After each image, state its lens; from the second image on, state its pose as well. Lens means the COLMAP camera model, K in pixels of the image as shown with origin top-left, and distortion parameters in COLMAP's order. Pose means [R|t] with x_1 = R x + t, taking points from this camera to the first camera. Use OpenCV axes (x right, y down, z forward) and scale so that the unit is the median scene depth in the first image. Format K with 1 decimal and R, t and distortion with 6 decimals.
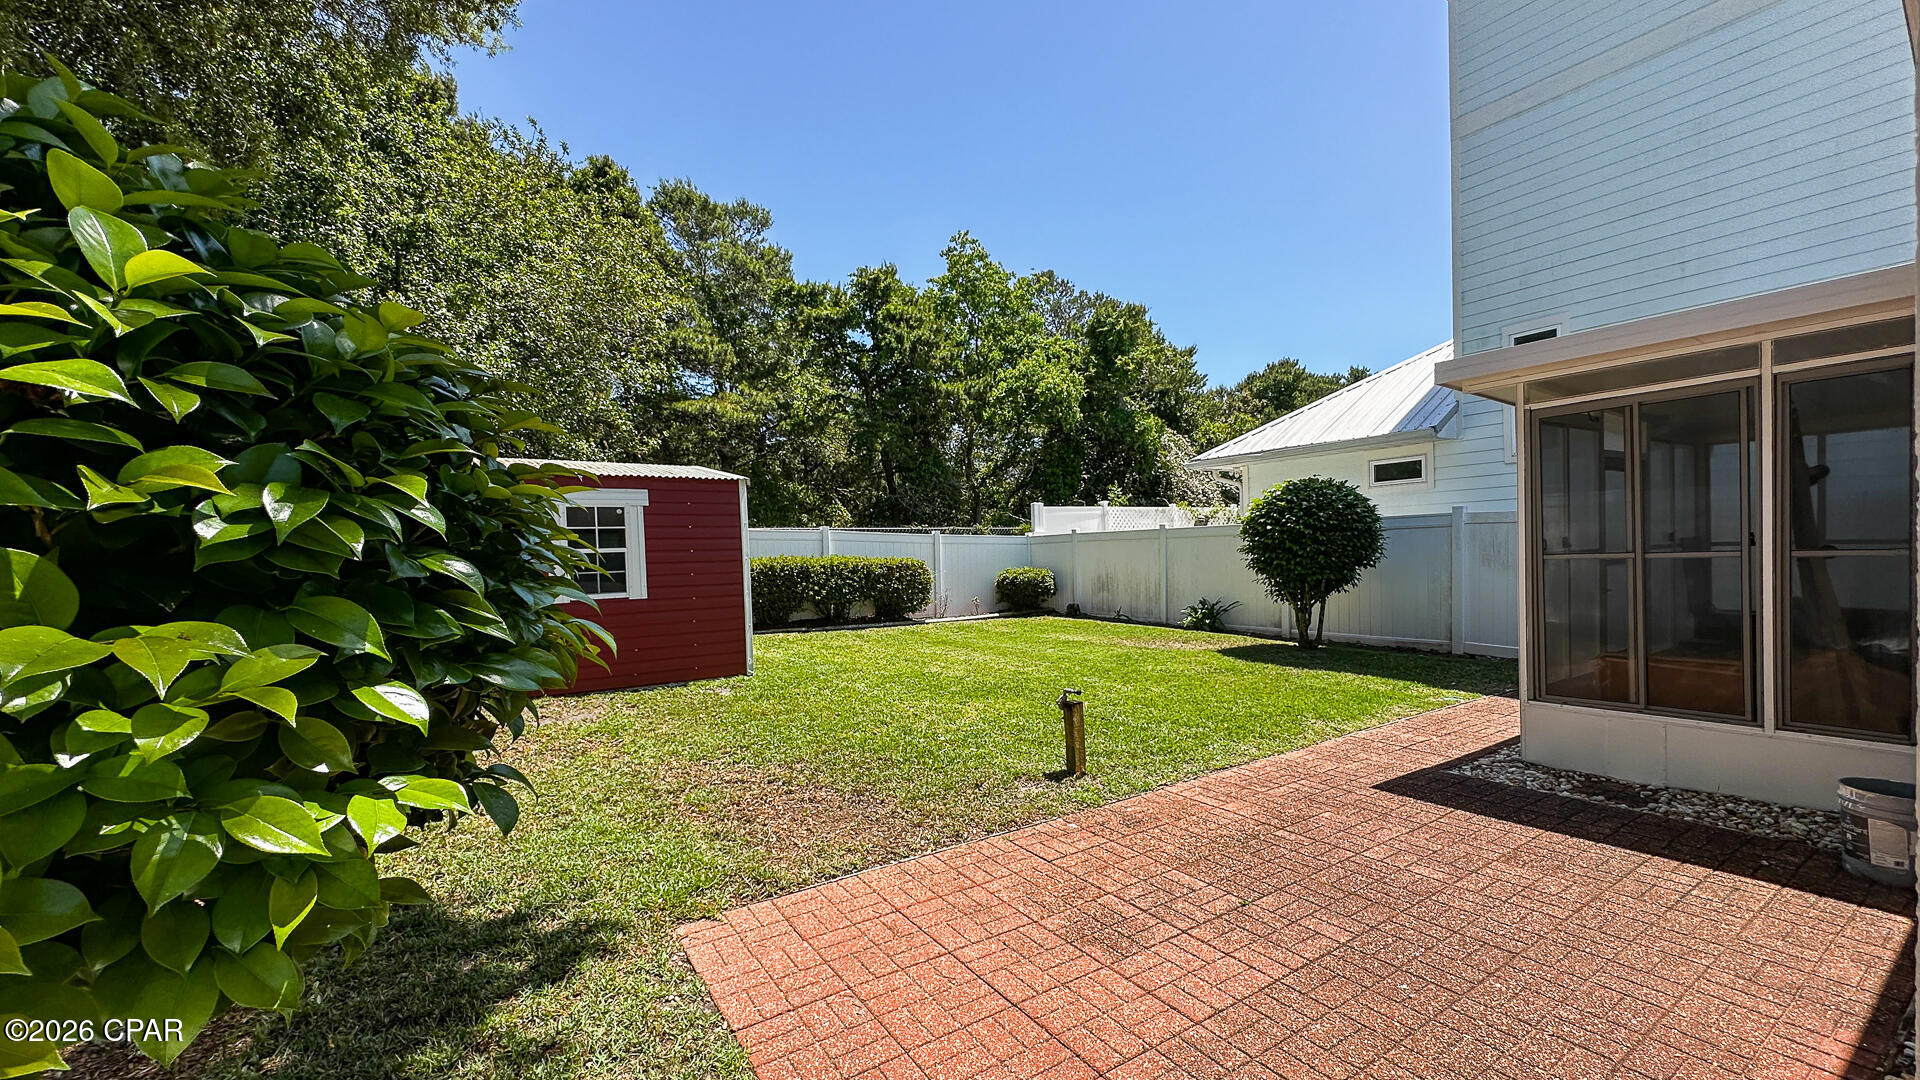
lens RADIAL K [[761.4, 0, 957.3], [0, 761.4, 551.9], [0, 0, 1]] dist [0.000546, -0.000045]
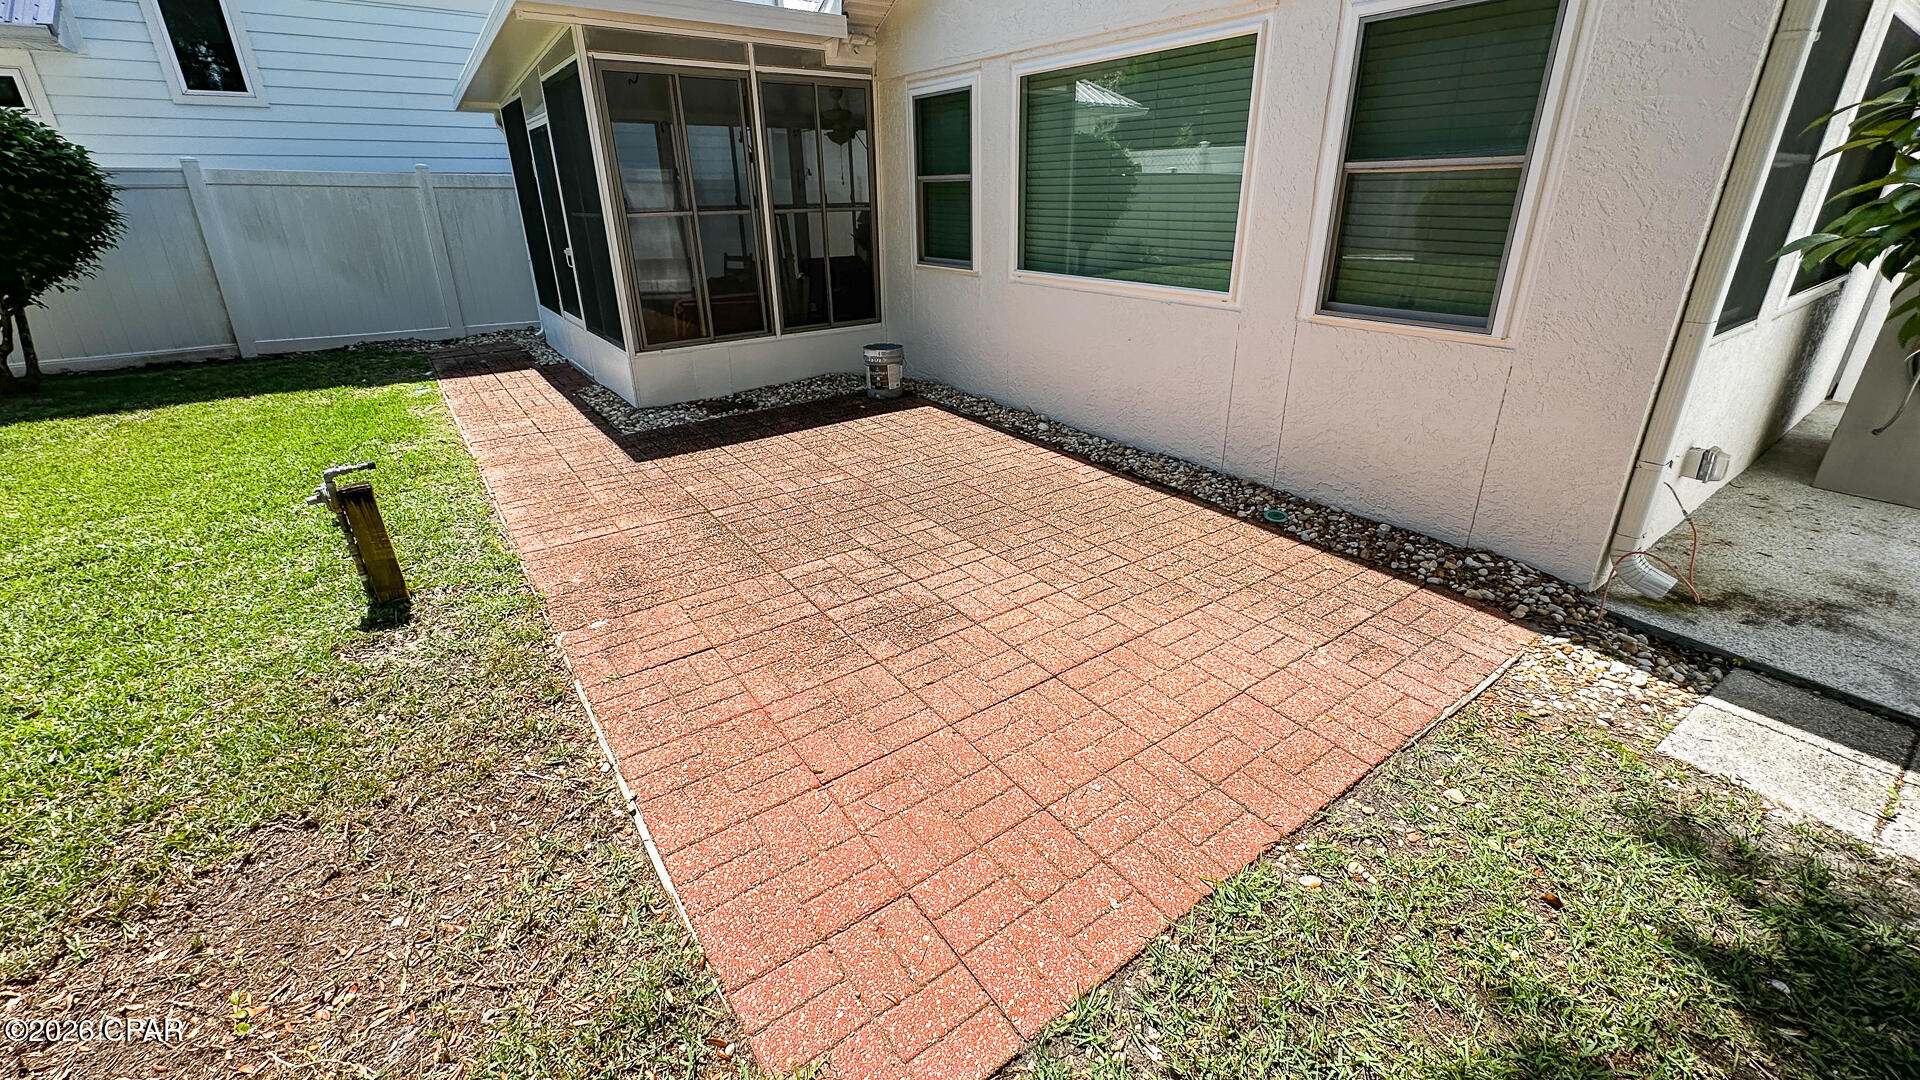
lens RADIAL K [[785.8, 0, 964.5], [0, 785.8, 469.1], [0, 0, 1]] dist [0.000525, 0.000018]
pose [[-0.064056, -0.294749, 0.953425, -0.491984], [0.016107, 0.954958, 0.296304, 0.033446], [-0.997816, 0.034337, -0.056424, 0.730016]]
